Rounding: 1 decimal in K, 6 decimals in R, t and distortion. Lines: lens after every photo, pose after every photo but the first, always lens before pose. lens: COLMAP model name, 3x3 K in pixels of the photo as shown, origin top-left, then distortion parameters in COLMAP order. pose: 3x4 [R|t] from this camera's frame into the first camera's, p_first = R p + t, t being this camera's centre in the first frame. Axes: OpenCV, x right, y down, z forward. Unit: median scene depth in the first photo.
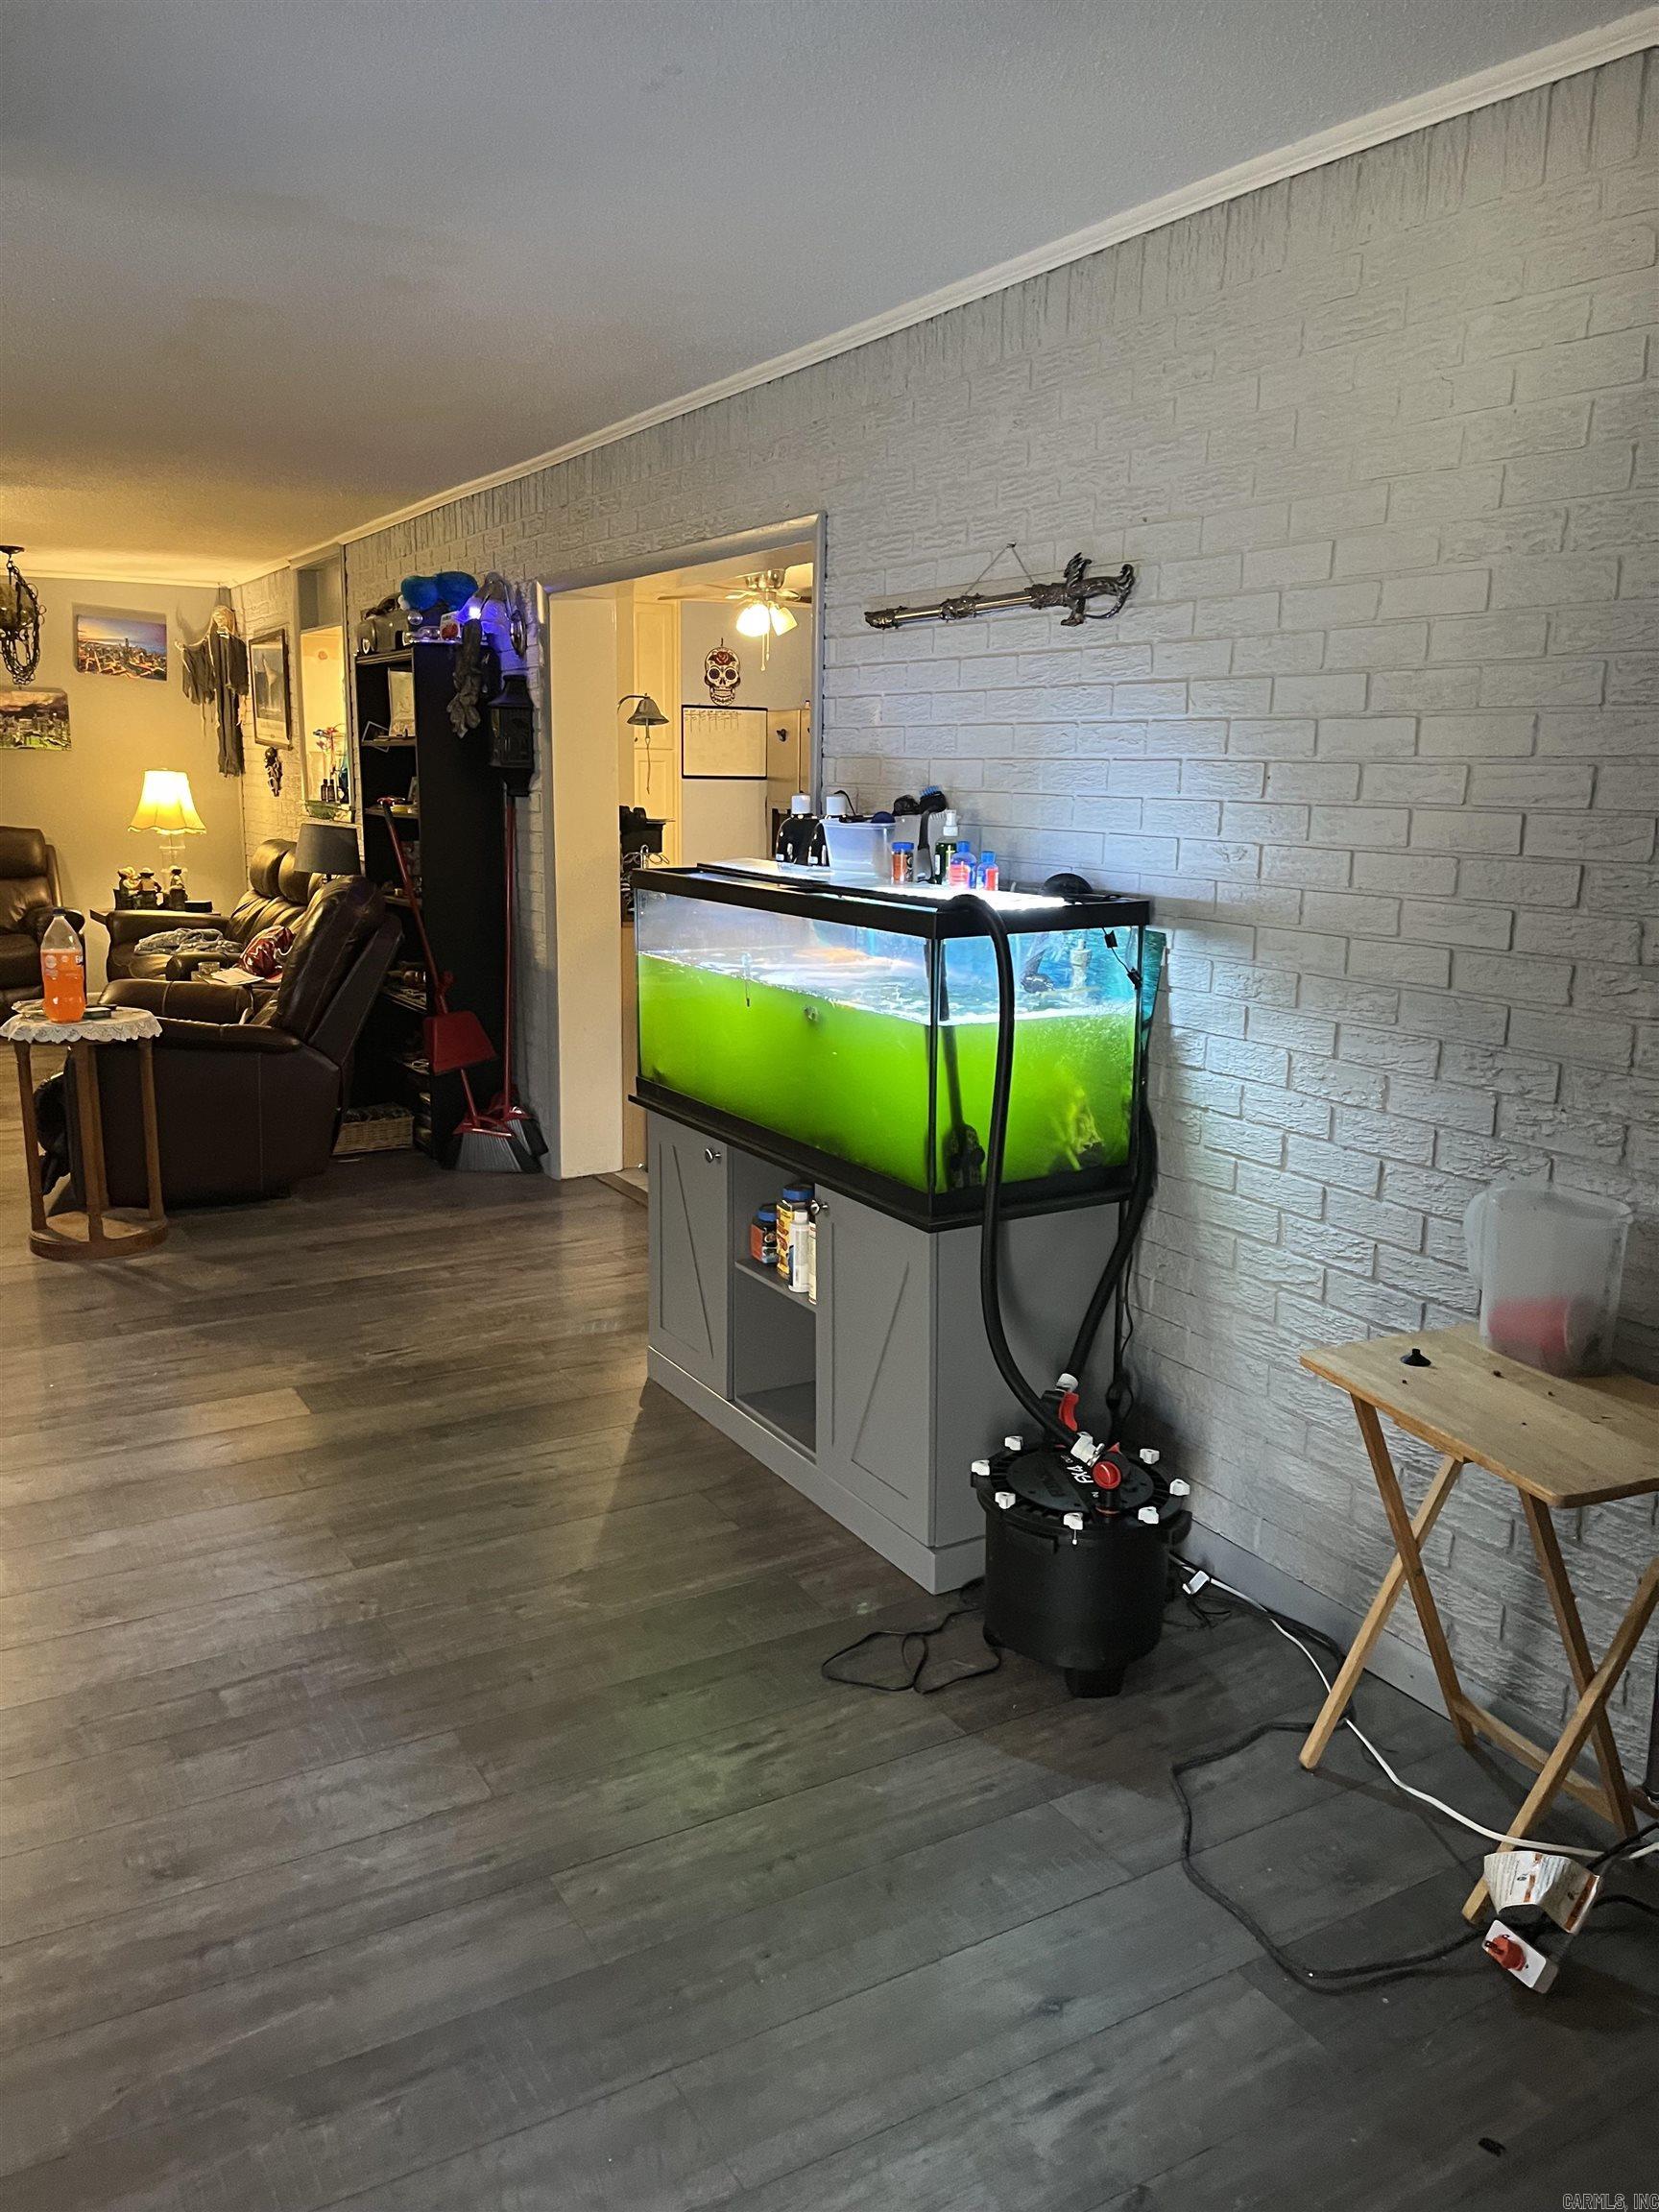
lens RADIAL K [[1680.5, 0, 812.1], [0, 1680.5, 1103.0], [0, 0, 1]] dist [0.072354, -0.081499]
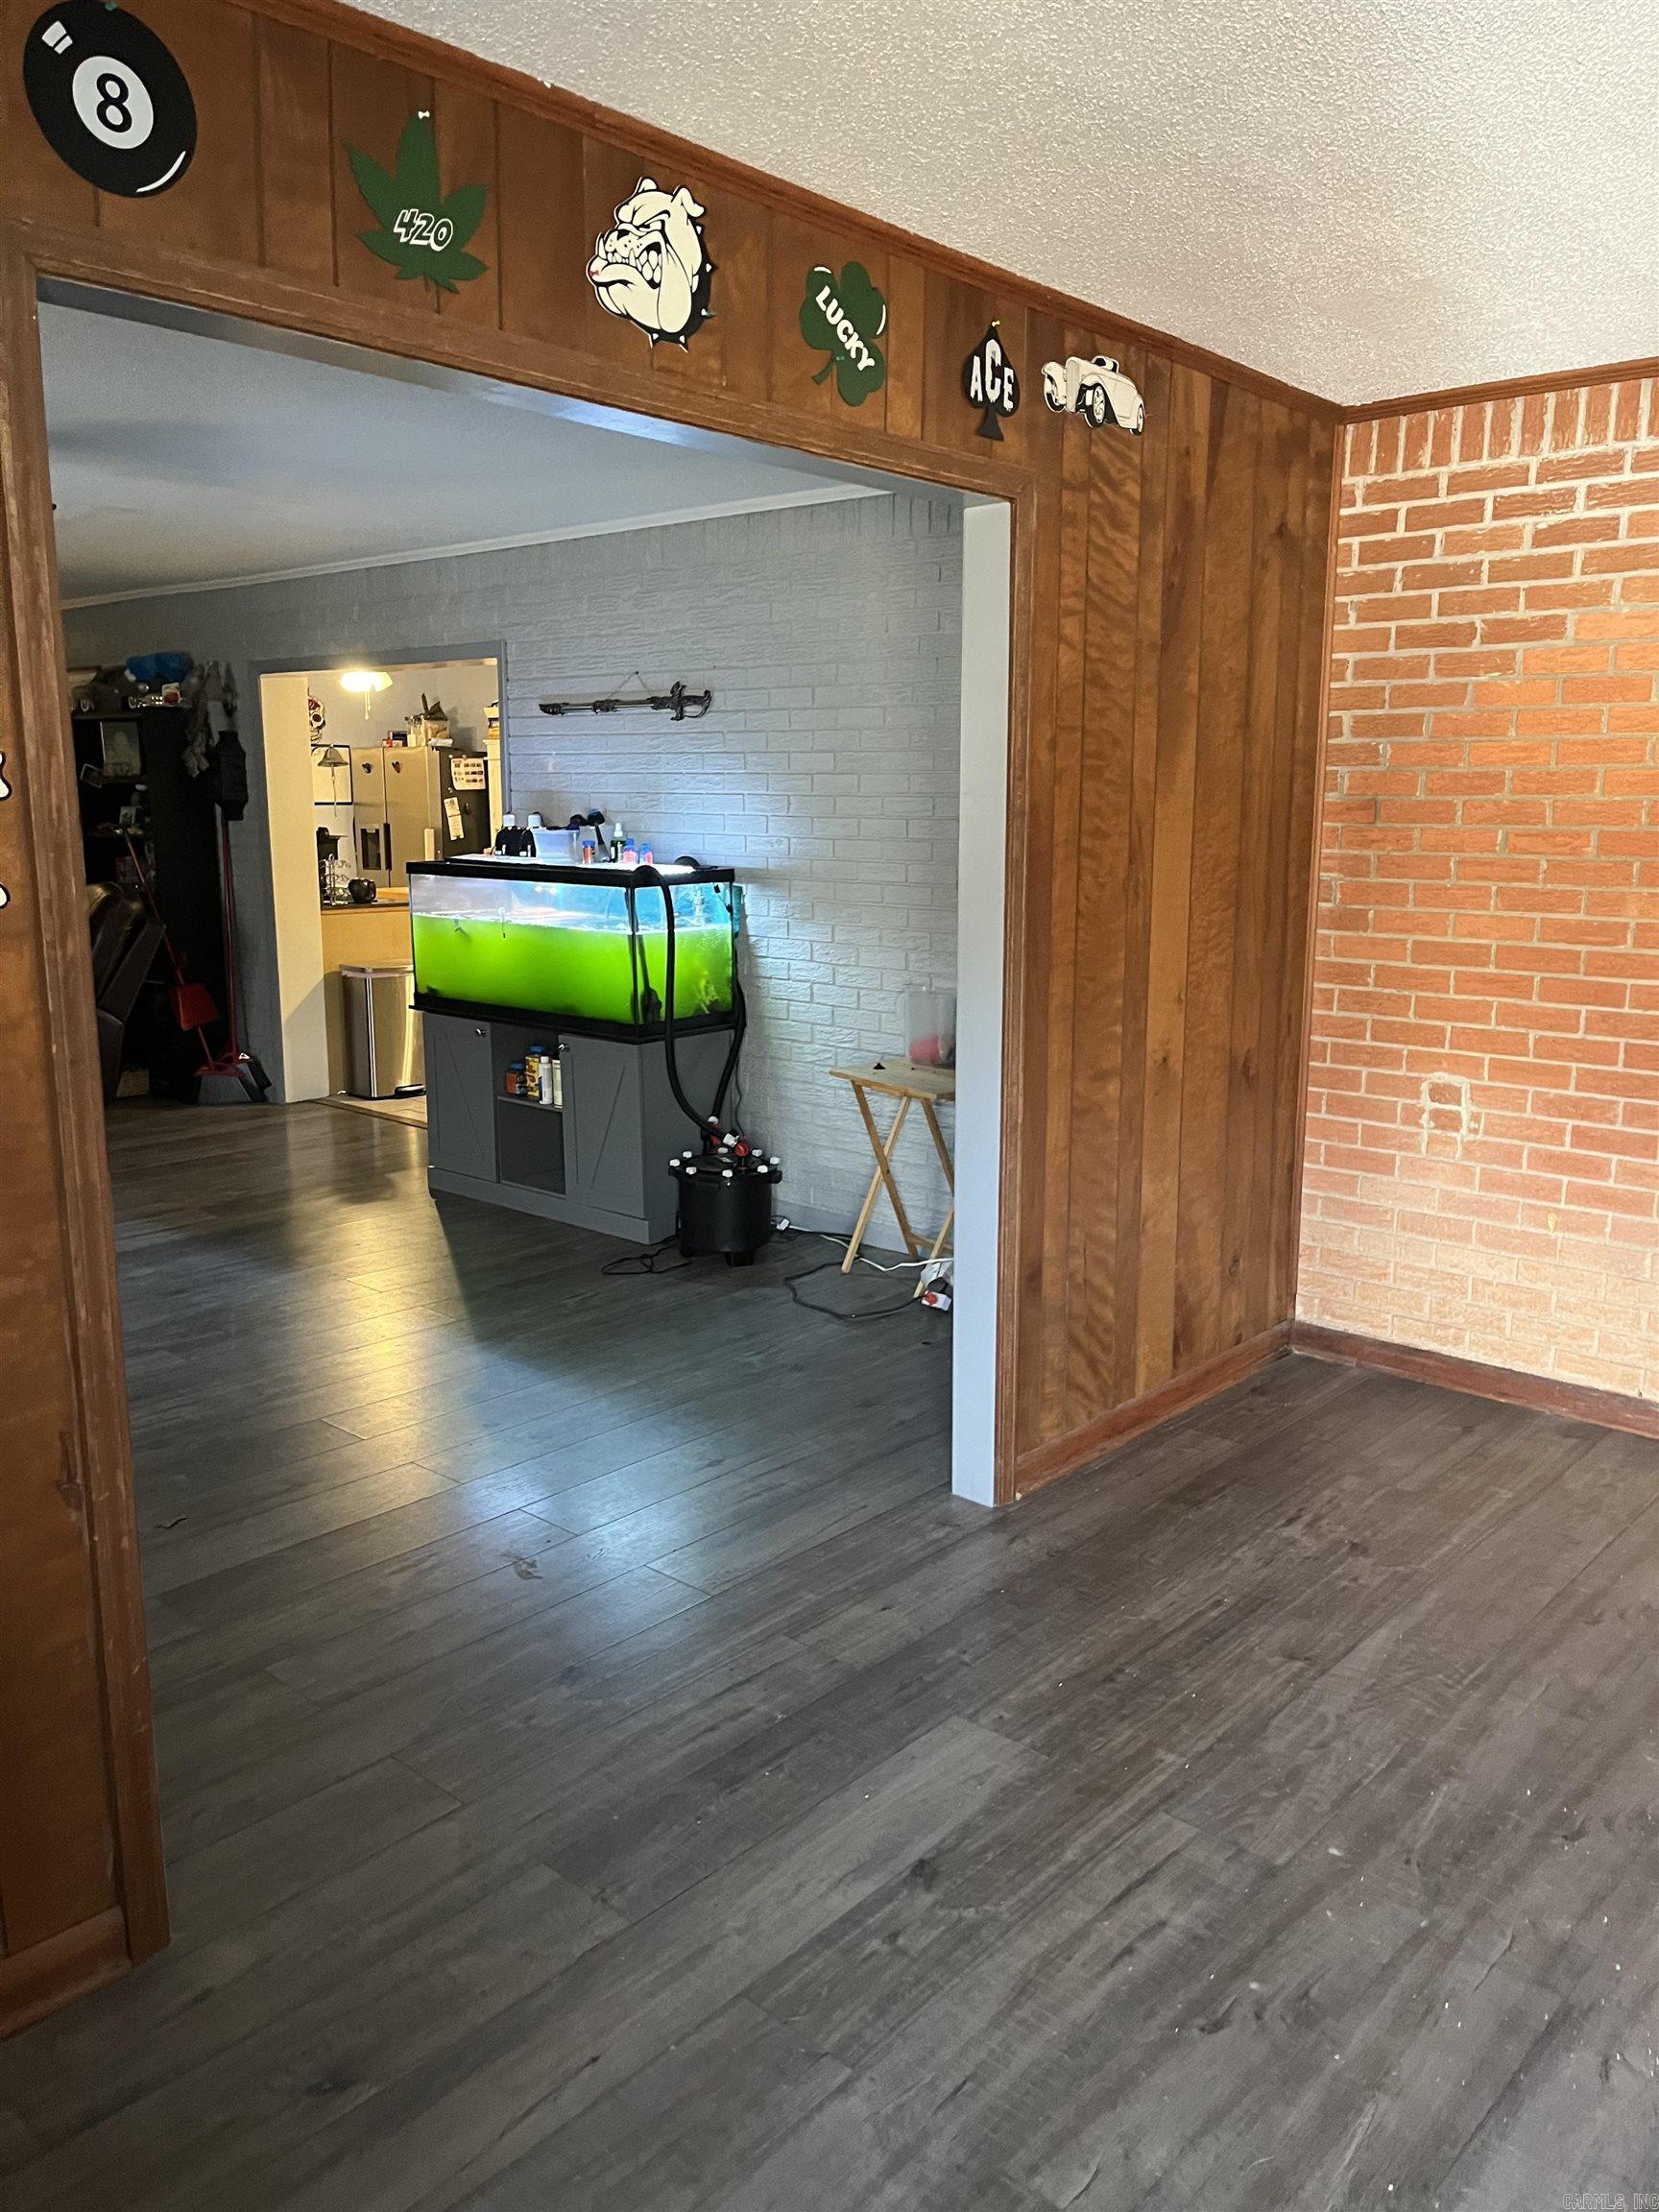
lens RADIAL K [[1680.5, 0, 847.4], [0, 1680.5, 1114.7], [0, 0, 1]] dist [0.072354, -0.081499]
pose [[0.946946, -0.070468, 0.313571, -0.278229], [0.072392, 0.997361, 0.005519, 0.147413], [-0.313132, 0.017474, 0.949549, -0.791647]]
